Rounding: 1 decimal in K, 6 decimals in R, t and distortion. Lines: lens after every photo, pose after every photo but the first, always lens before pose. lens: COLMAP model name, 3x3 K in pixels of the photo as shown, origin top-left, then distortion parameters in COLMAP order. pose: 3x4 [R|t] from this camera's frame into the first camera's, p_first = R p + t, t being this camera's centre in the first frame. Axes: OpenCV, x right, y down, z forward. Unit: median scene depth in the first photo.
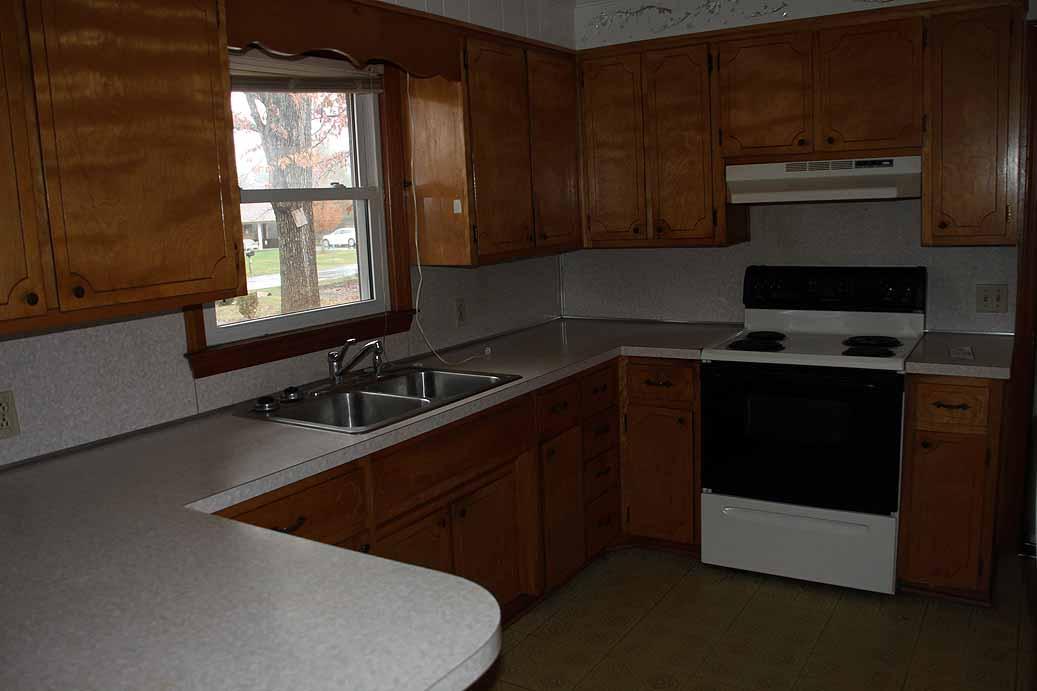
lens RADIAL K [[852.7, 0, 514.0], [0, 852.7, 359.3], [0, 0, 1]] dist [-0.163594, 0.112986]
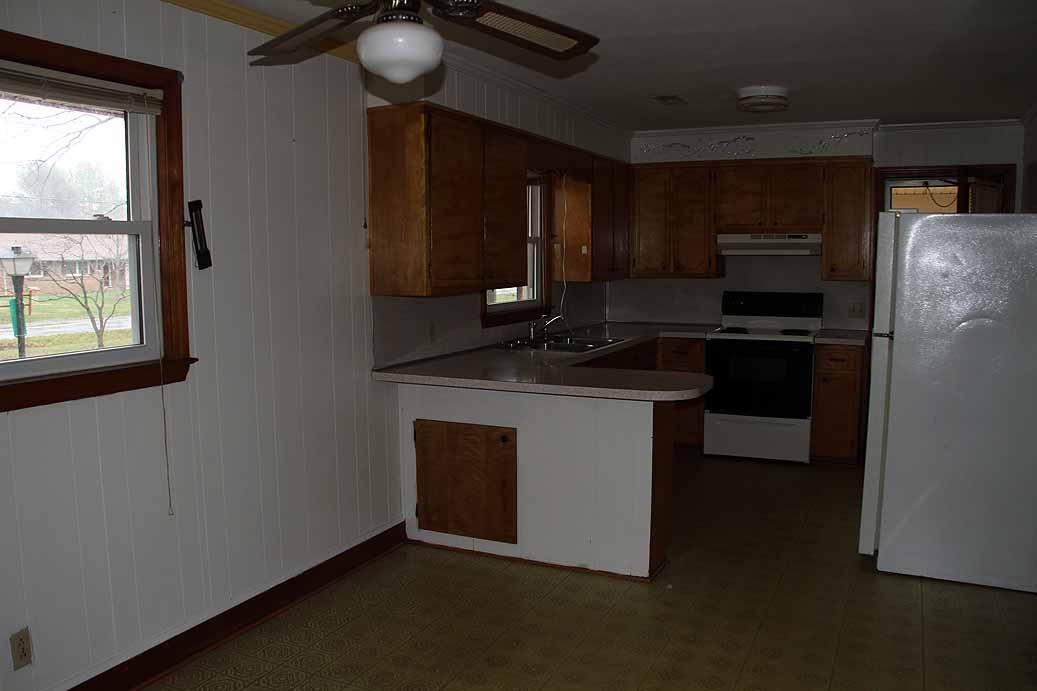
lens RADIAL K [[852.7, 0, 514.0], [0, 852.7, 359.3], [0, 0, 1]] dist [-0.163594, 0.112986]
pose [[0.990864, 0.026971, 0.132142, -0.431616], [-0.019344, 0.998090, -0.058667, 0.160607], [-0.133471, 0.055575, 0.989493, -0.757041]]
